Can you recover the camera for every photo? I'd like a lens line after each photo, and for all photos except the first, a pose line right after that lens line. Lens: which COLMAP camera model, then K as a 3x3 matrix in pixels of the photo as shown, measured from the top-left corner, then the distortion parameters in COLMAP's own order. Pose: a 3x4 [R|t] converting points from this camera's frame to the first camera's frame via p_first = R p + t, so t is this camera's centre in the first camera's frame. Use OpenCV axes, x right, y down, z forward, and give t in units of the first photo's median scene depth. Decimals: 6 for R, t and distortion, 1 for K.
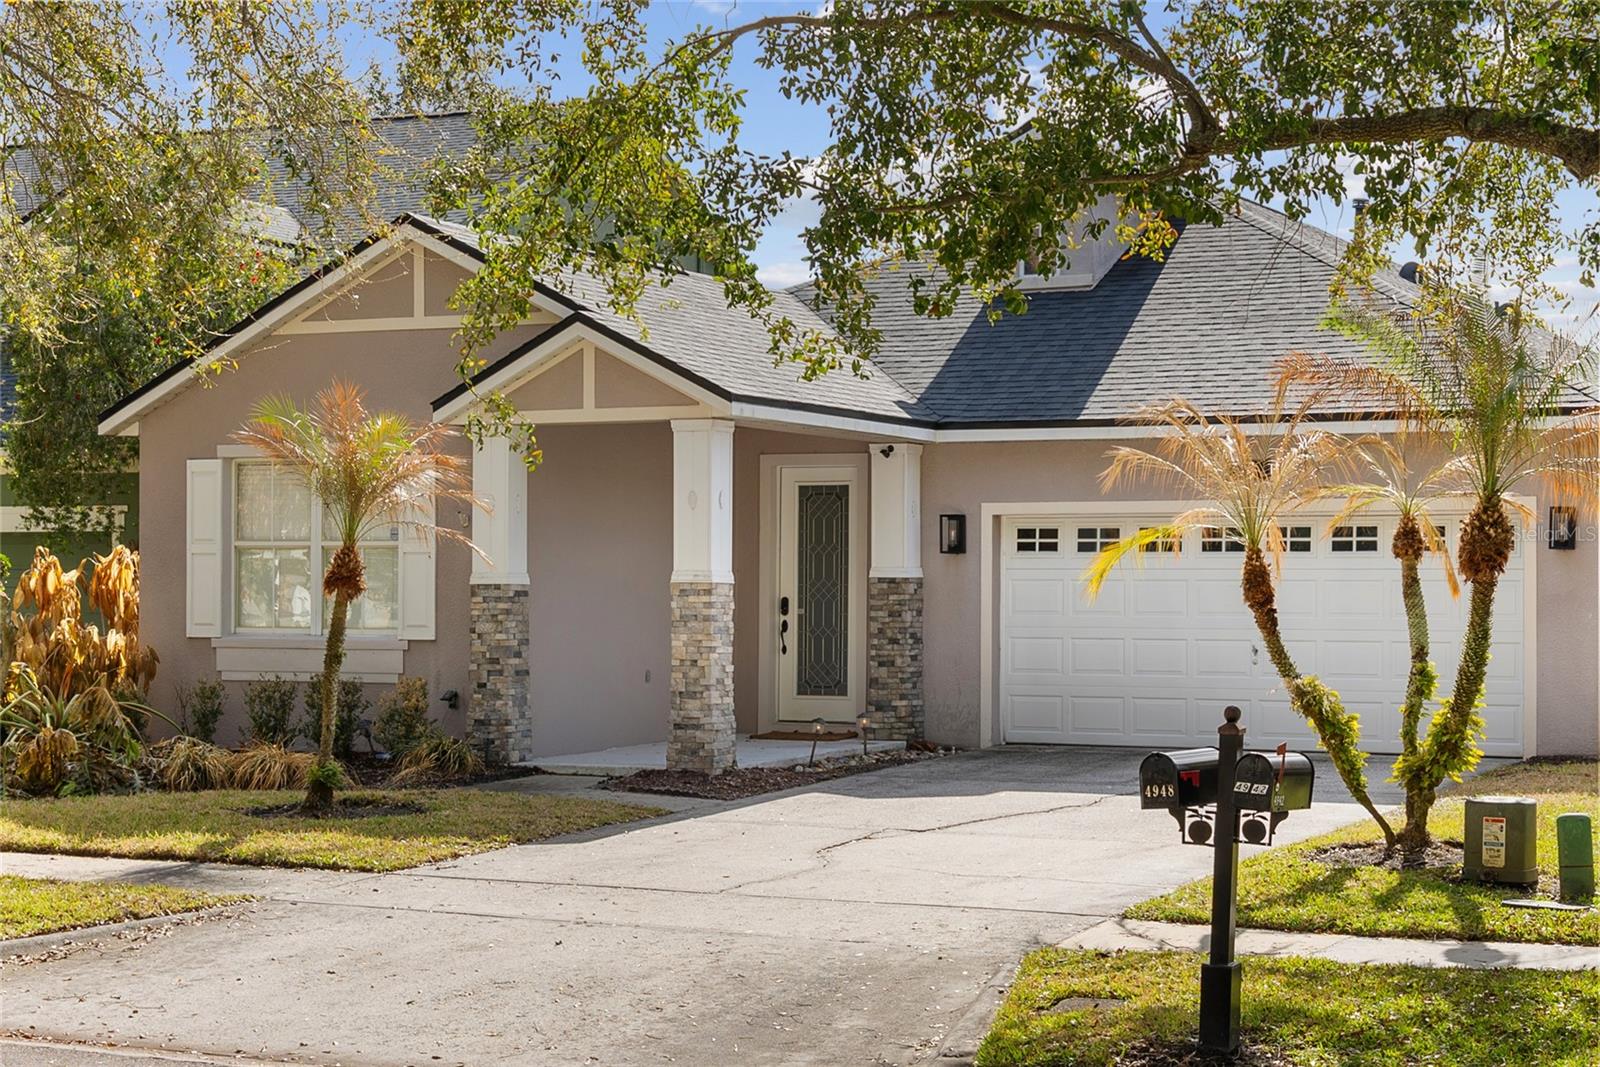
lens RADIAL K [[2863.9, 0, 800.0], [0, 2863.9, 533.5], [0, 0, 1]] dist [0.330714, 0.002416]
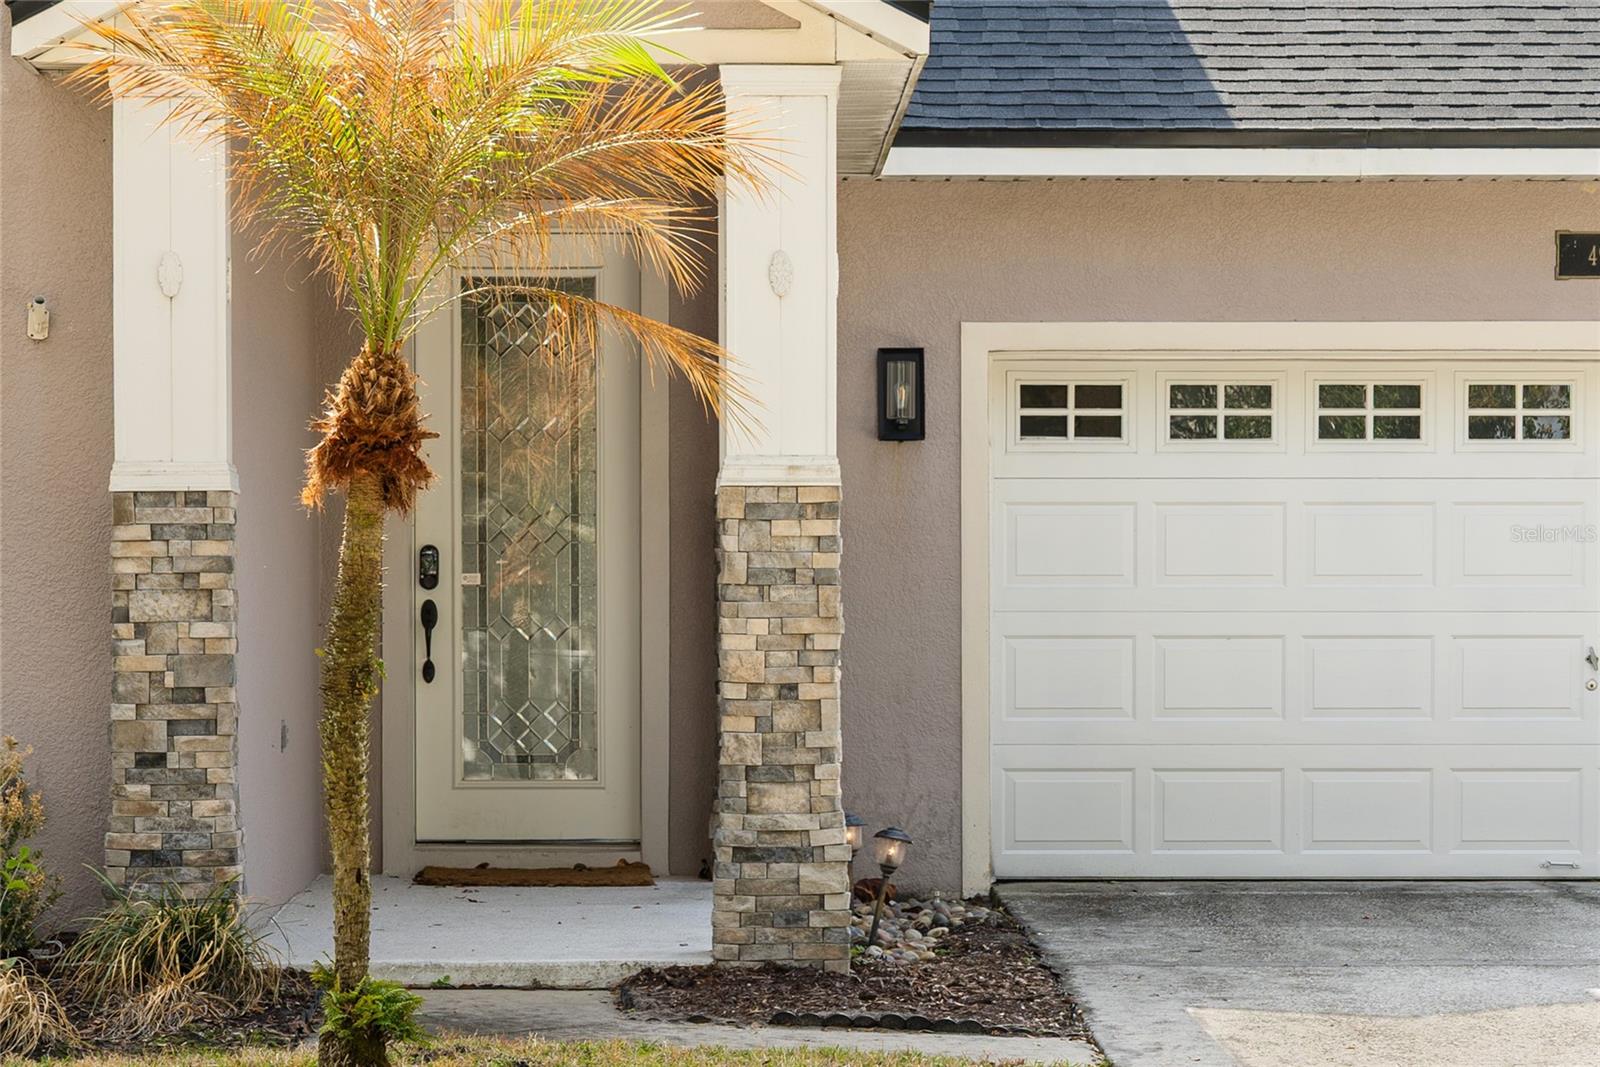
lens RADIAL K [[5062.0, 0, 800.0], [0, 5062.0, 533.5], [0, 0, 1]] dist [-0.019782, 1.149238]
pose [[0.879044, 0.003345, 0.476729, -0.351617], [-0.005208, 0.999983, 0.002586, 0.020973], [-0.476712, -0.004756, 0.879047, 0.377646]]
